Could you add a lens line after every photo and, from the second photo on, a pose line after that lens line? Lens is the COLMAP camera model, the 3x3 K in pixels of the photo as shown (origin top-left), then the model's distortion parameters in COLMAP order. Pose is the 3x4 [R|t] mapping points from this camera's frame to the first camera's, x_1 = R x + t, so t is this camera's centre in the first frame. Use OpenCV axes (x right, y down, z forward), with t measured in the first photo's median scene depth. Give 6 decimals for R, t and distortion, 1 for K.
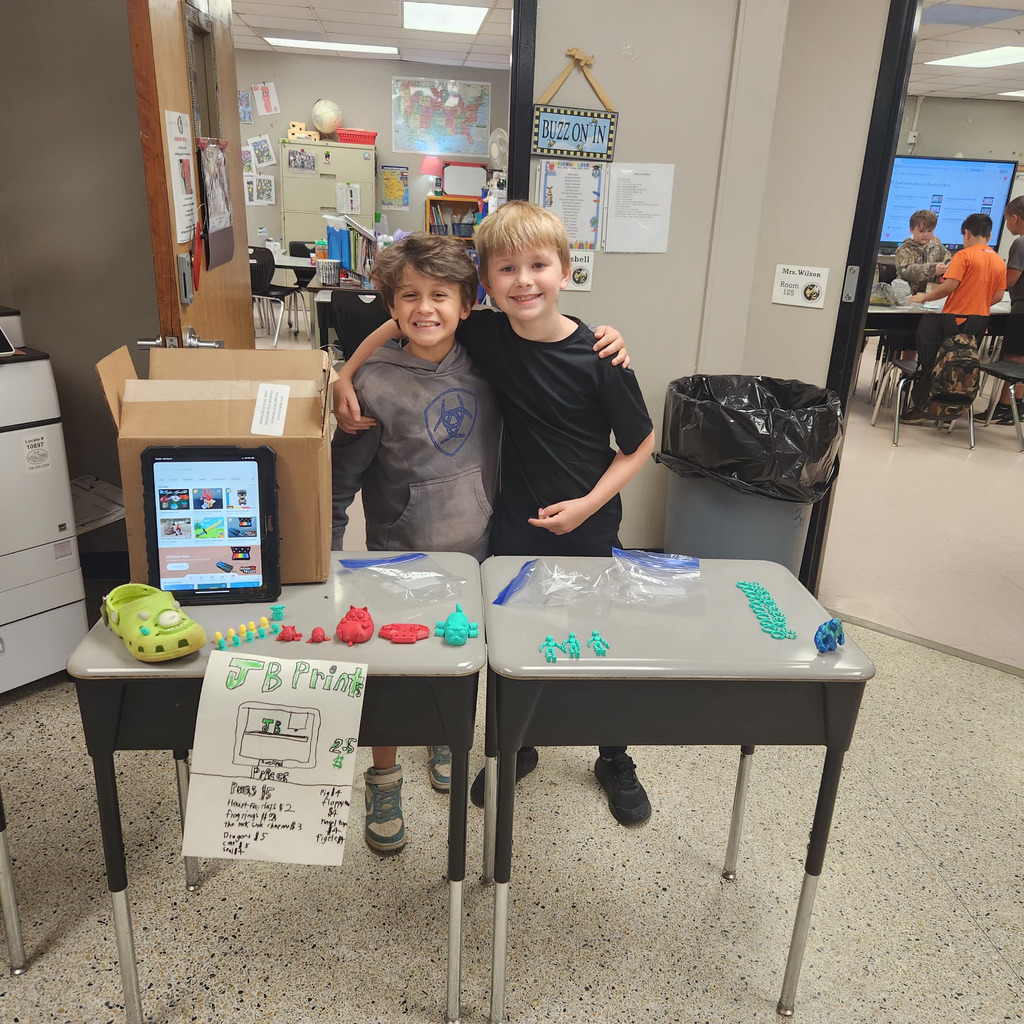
lens RADIAL K [[871.6, 0, 457.7], [0, 871.6, 466.2], [0, 0, 1]] dist [0.043951, -0.036151]
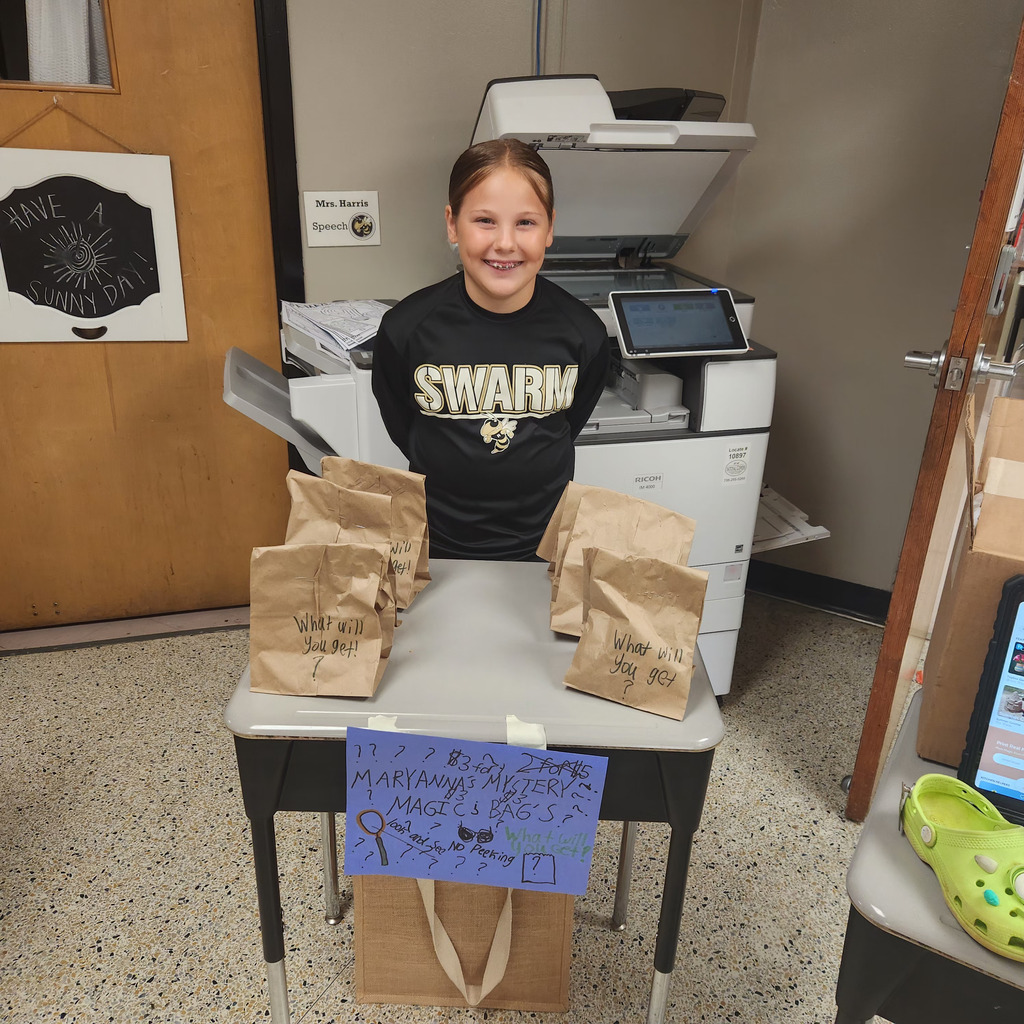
lens RADIAL K [[871.6, 0, 457.7], [0, 871.6, 466.2], [0, 0, 1]] dist [0.043951, -0.036151]
pose [[0.778902, 0.219750, -0.587386, -0.194405], [-0.192556, 0.975159, 0.109482, -0.056952], [0.596853, 0.027829, 0.801868, 0.150157]]
